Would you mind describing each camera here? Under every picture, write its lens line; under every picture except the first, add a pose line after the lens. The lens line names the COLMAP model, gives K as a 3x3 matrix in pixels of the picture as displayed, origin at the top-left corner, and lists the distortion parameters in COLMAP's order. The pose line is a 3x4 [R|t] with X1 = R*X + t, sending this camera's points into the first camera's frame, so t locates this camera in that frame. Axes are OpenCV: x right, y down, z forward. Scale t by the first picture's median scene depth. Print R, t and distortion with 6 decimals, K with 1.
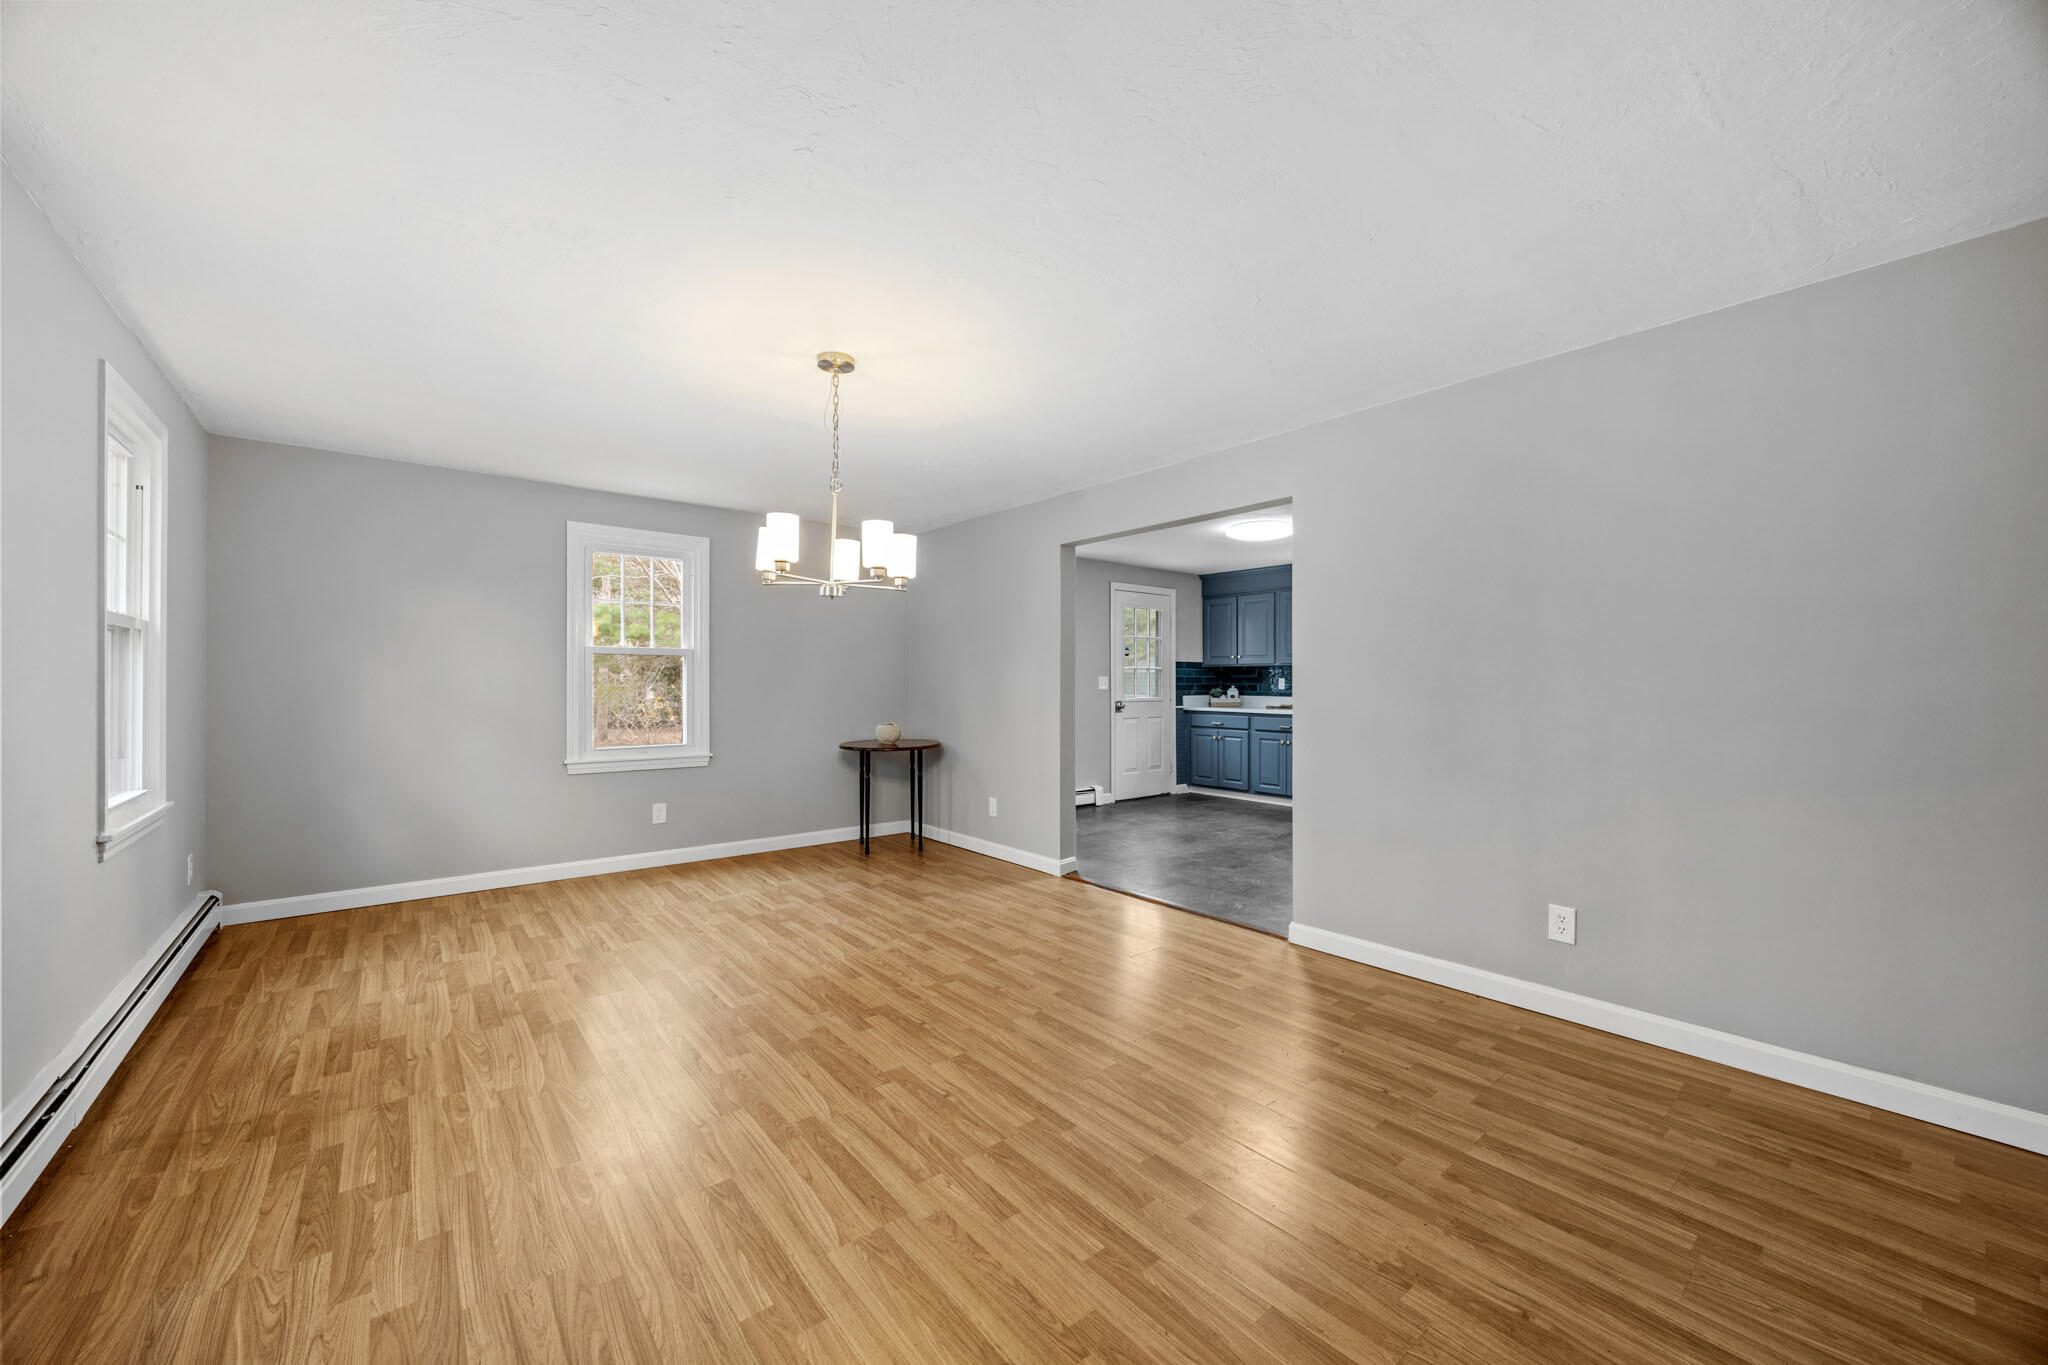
lens RADIAL K [[782.4, 0, 1026.7], [0, 782.4, 682.7], [0, 0, 1]] dist [-0.001304, -0.000845]
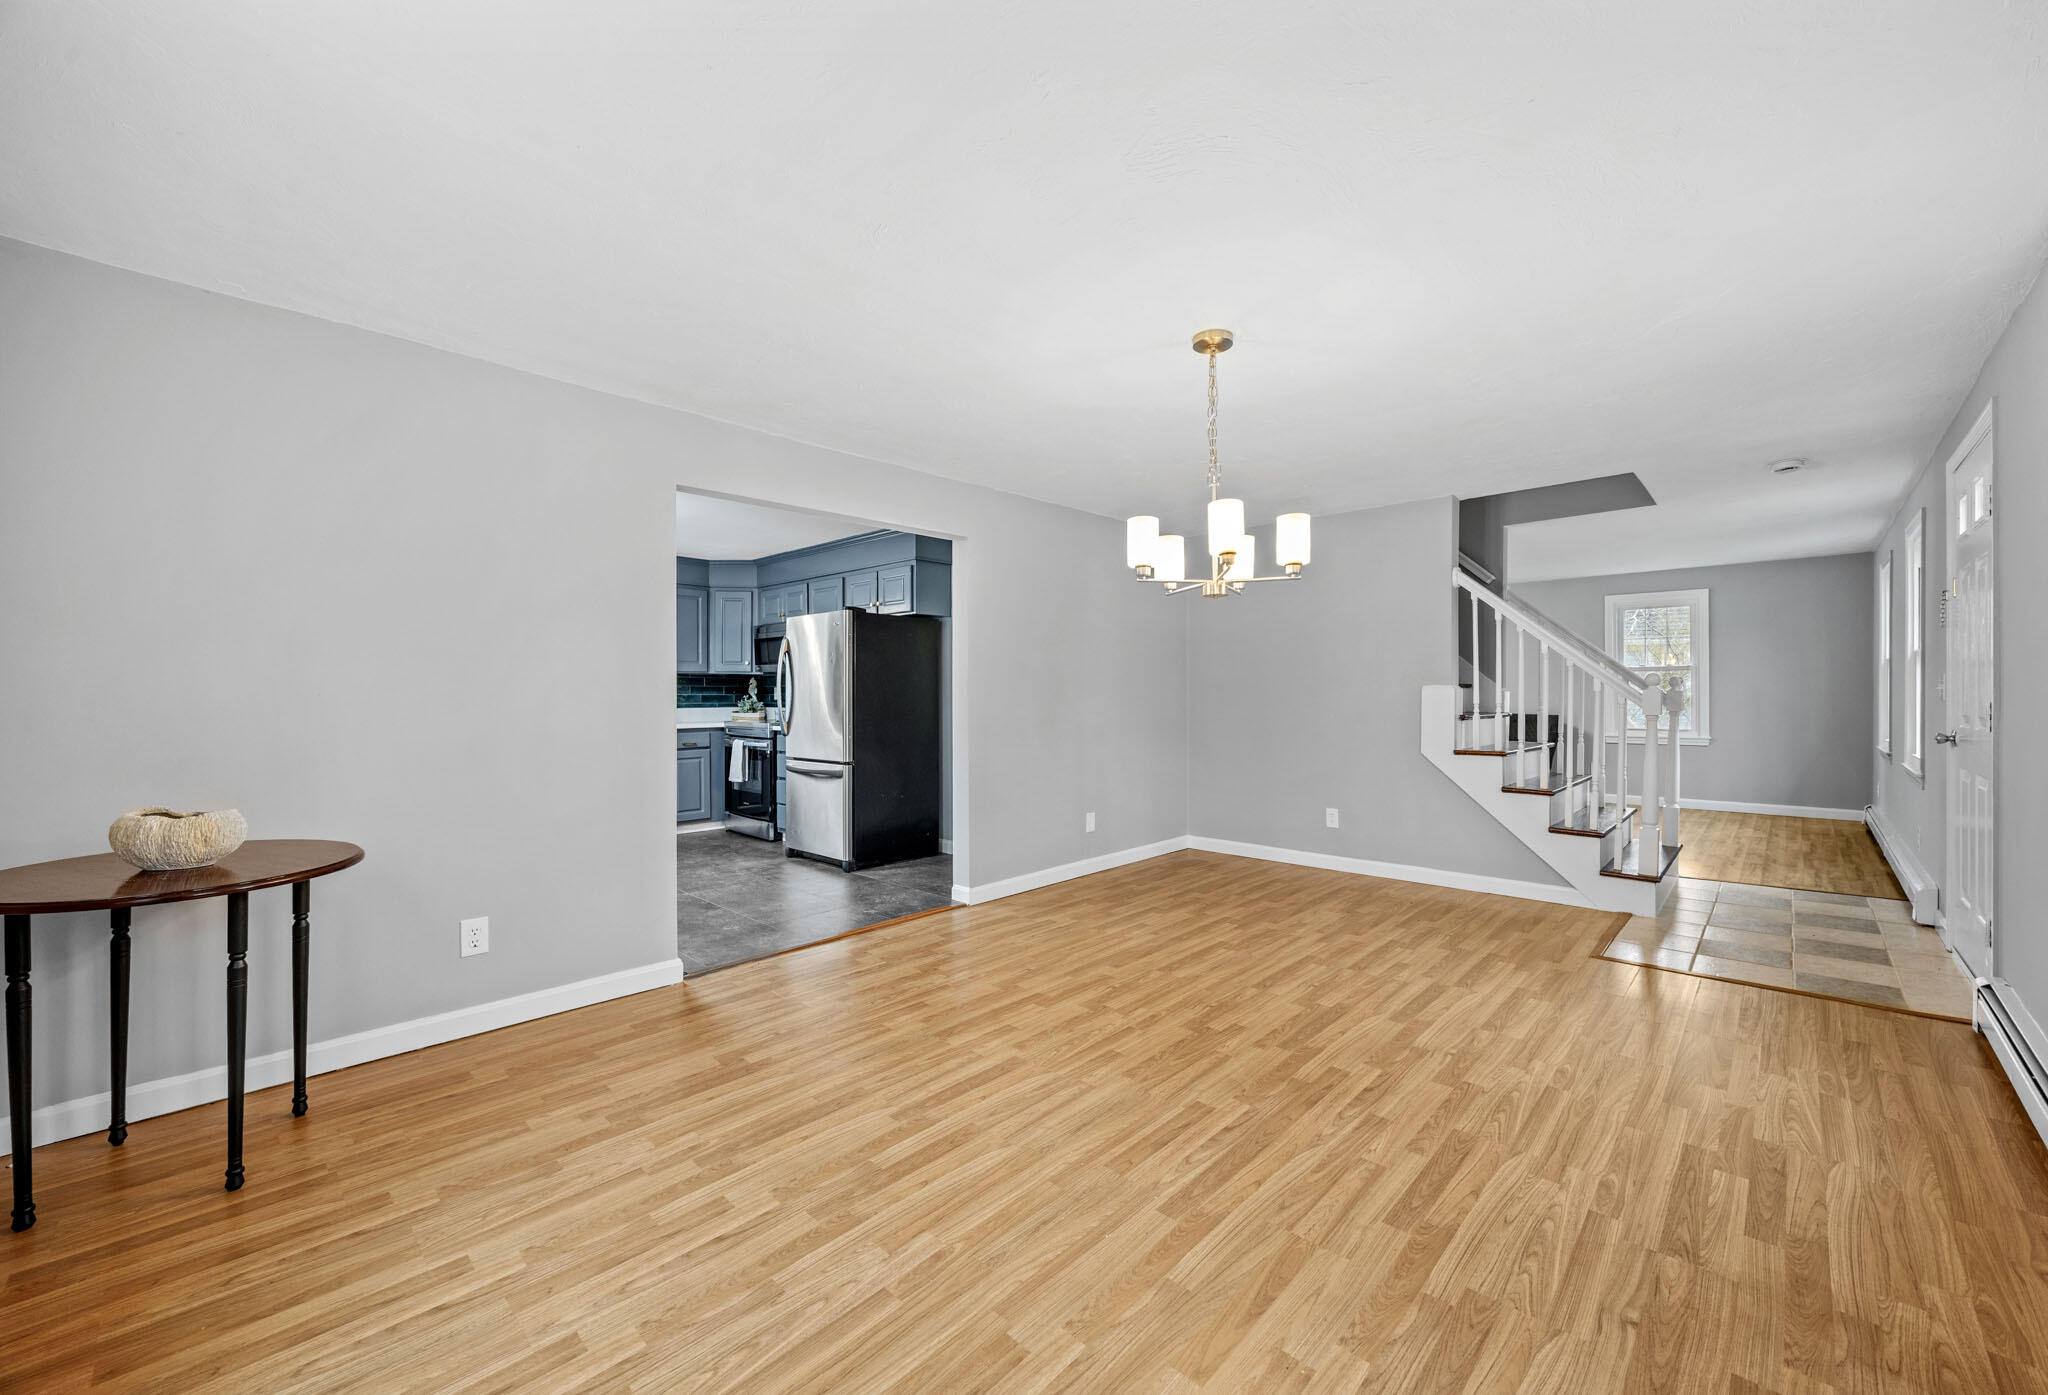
lens RADIAL K [[820.4, 0, 1038.4], [0, 820.4, 696.4], [0, 0, 1]] dist [0.001976, -0.000321]
pose [[-0.143835, -0.003204, 0.989597, -0.860084], [0.002604, 0.999990, 0.003616, 0.001973], [-0.989598, 0.003097, -0.143825, 0.985028]]
